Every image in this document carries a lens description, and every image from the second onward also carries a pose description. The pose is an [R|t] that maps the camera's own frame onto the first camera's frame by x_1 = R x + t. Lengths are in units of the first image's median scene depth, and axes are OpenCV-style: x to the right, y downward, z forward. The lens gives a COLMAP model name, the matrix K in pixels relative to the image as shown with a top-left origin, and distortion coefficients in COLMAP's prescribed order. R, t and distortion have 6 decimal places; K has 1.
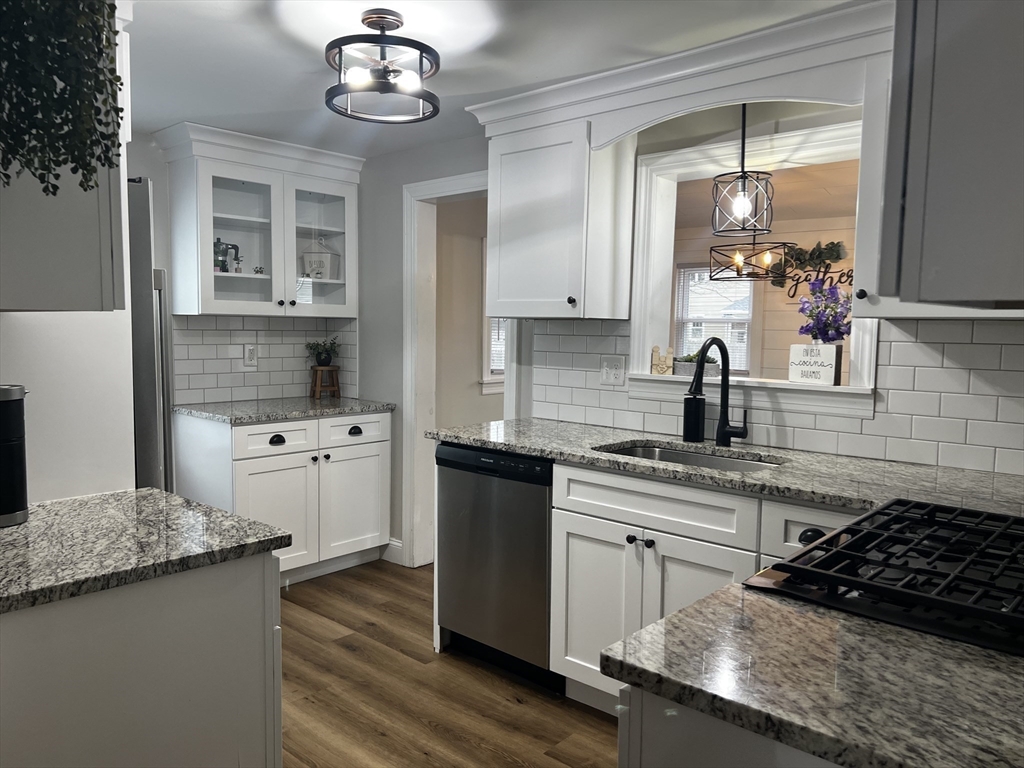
lens RADIAL K [[764.0, 0, 508.1], [0, 764.0, 393.6], [0, 0, 1]] dist [0.027567, -0.028735]
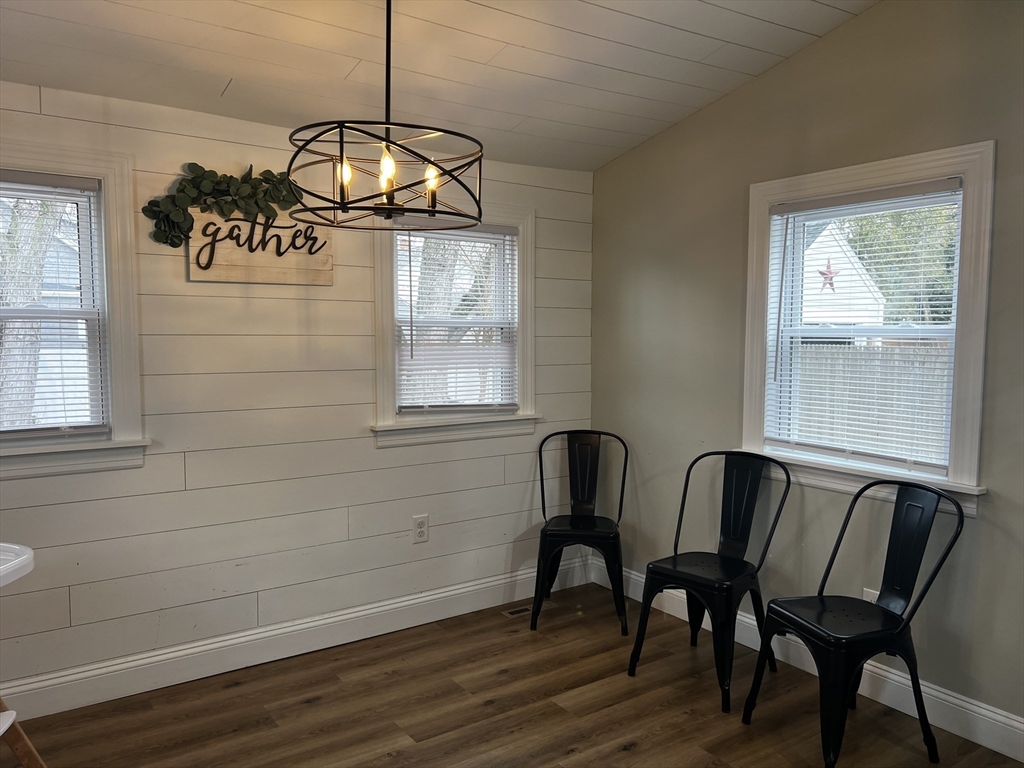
lens RADIAL K [[764.0, 0, 511.8], [0, 764.0, 382.3], [0, 0, 1]] dist [0.027567, -0.028735]
pose [[0.232905, -0.078225, 0.969348, -0.078499], [0.088511, 0.994328, 0.058974, -0.066048], [-0.968463, 0.072063, 0.238508, 0.722590]]
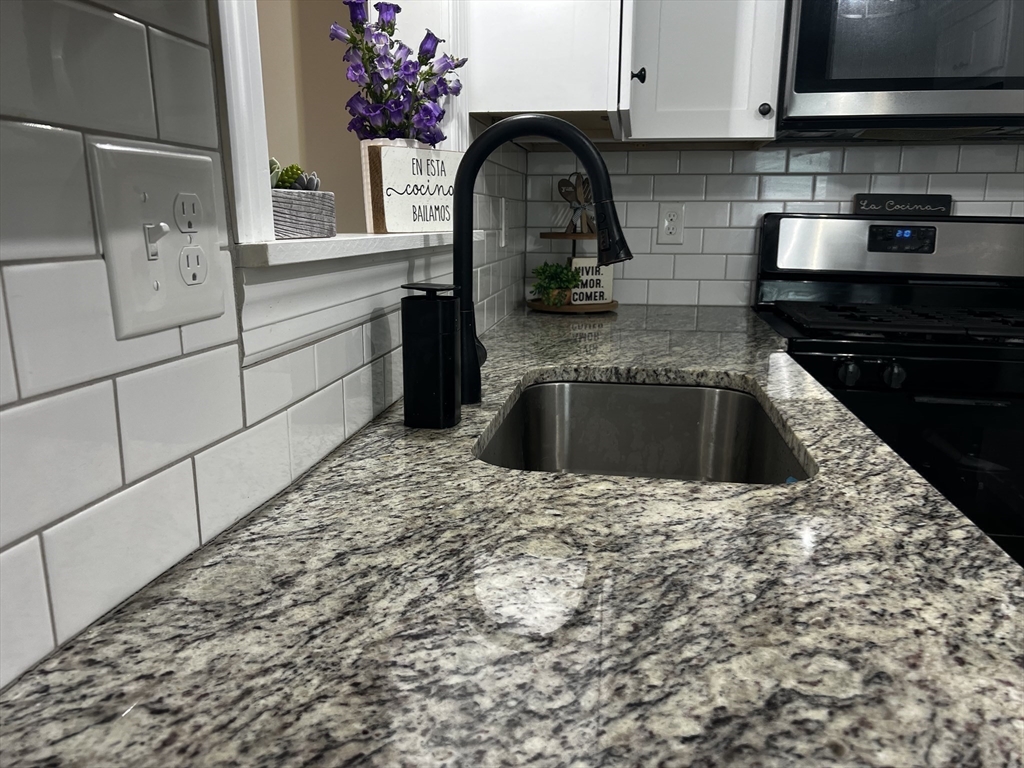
lens RADIAL K [[764.0, 0, 511.3], [0, 764.0, 389.8], [0, 0, 1]] dist [0.027567, -0.028735]
pose [[-0.557247, -0.195228, 0.807070, -0.028738], [0.062004, 0.959470, 0.274905, -0.023479], [-0.828028, 0.203231, -0.522557, 0.603095]]
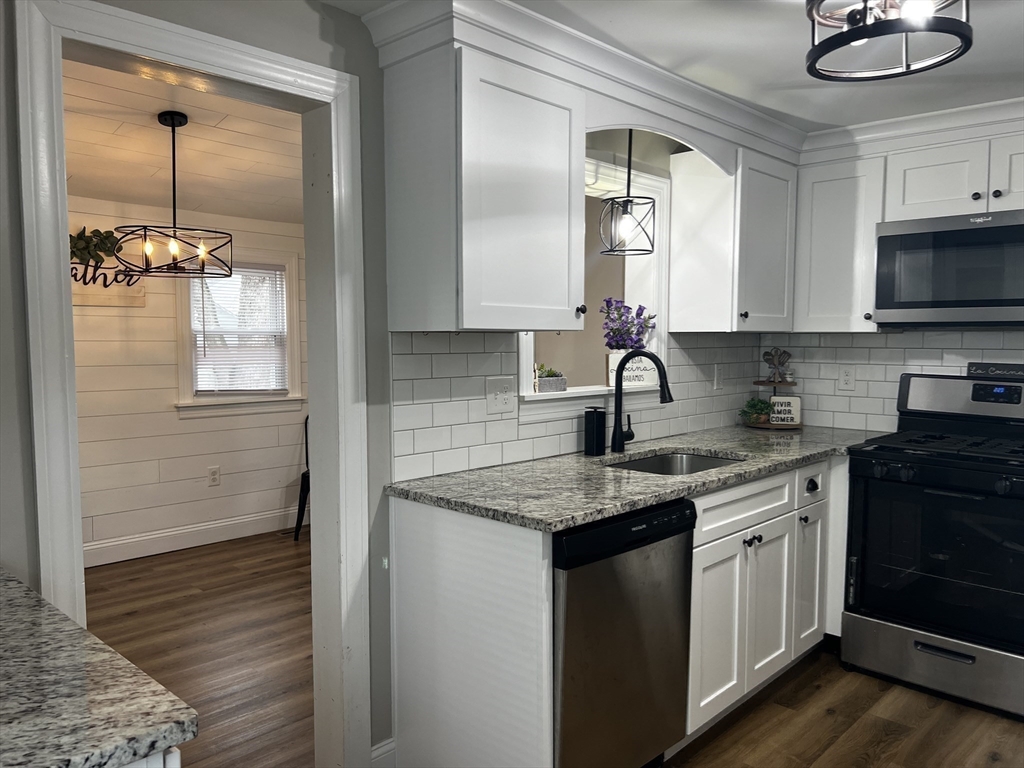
lens RADIAL K [[764.0, 0, 513.0], [0, 764.0, 384.0], [0, 0, 1]] dist [0.027567, -0.028735]
pose [[0.024031, -0.075311, 0.996871, -0.389204], [0.087975, 0.993449, 0.072931, -0.058113], [-0.995833, 0.085947, 0.030499, 0.561308]]
